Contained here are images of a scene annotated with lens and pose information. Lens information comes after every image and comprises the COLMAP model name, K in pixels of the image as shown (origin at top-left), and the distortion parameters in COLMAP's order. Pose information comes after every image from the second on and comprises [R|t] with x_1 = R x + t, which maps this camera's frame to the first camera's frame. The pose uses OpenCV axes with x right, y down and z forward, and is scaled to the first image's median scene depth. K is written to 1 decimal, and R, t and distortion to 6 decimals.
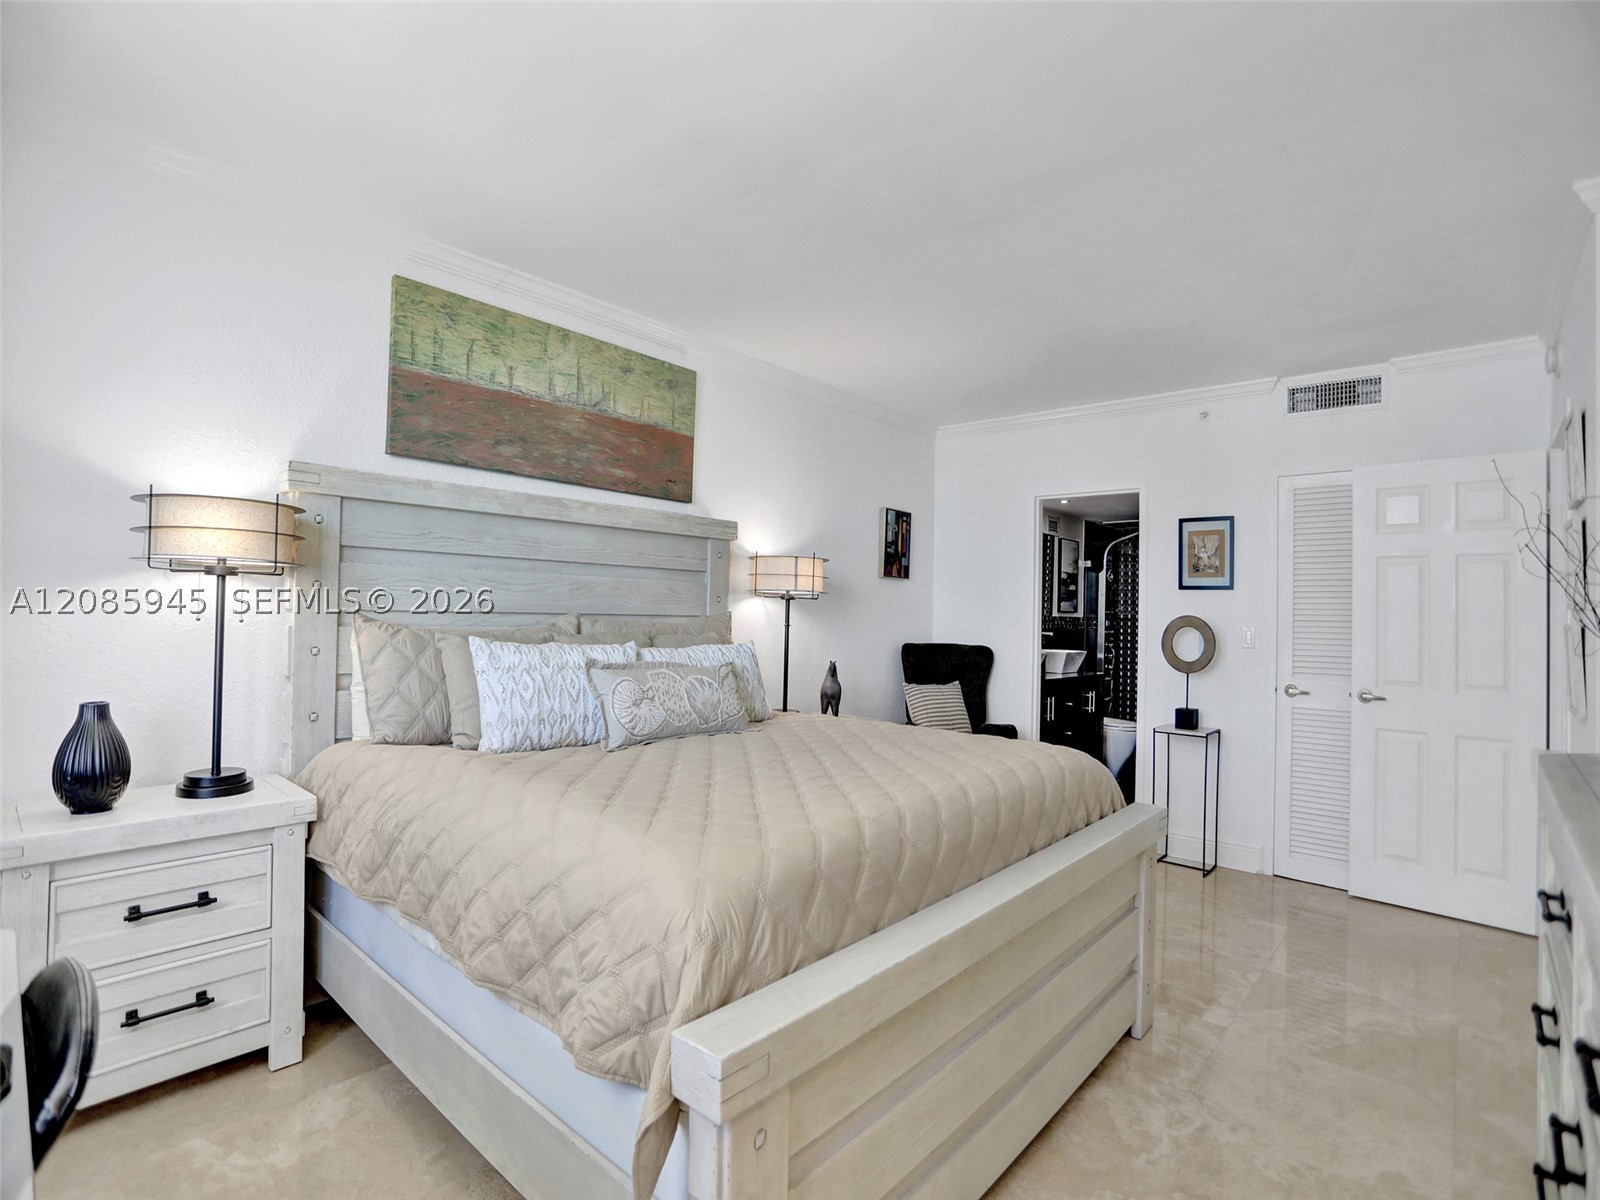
lens RADIAL K [[805.5, 0, 802.8], [0, 805.5, 590.2], [0, 0, 1]] dist [0.000921, 0.000120]
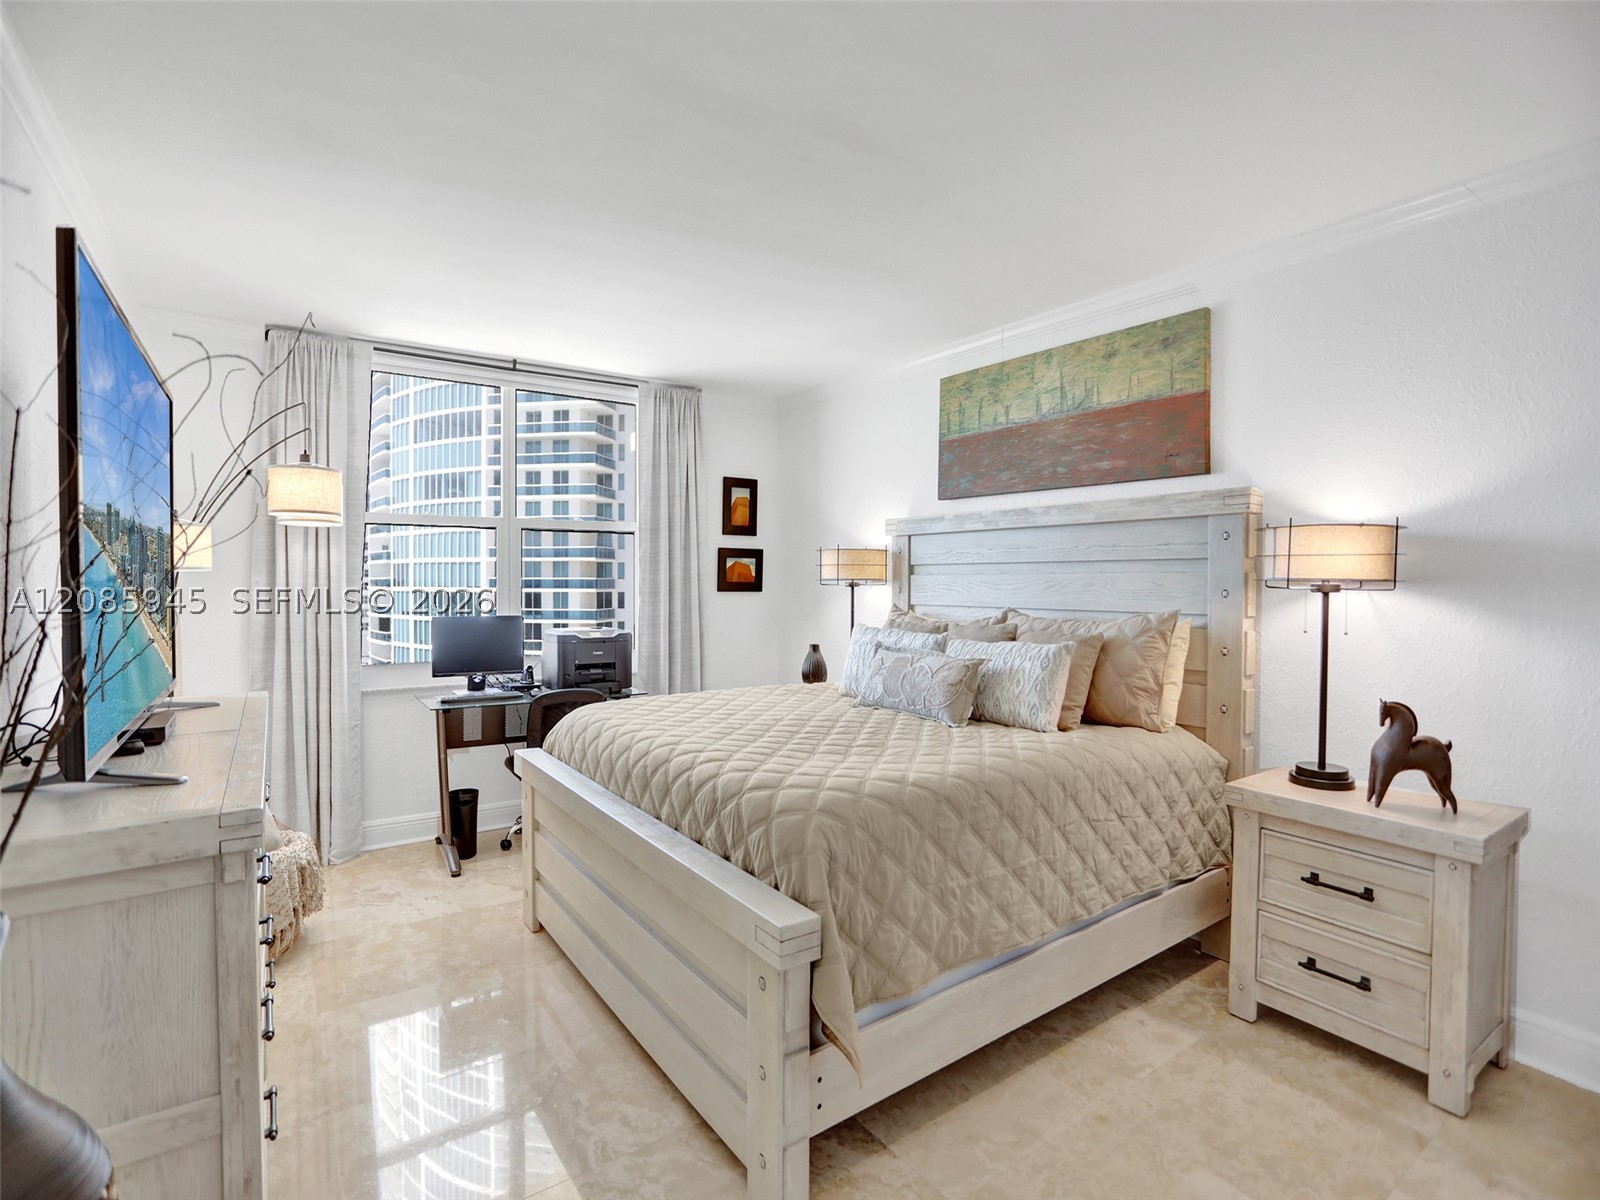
lens RADIAL K [[774.7, 0, 802.2], [0, 774.7, 628.2], [0, 0, 1]] dist [-0.000779, -0.000057]
pose [[-0.201248, 0.009106, -0.979498, 0.771875], [-0.010145, 0.999884, 0.011380, 0.043673], [0.979488, 0.012227, -0.201132, 0.850923]]
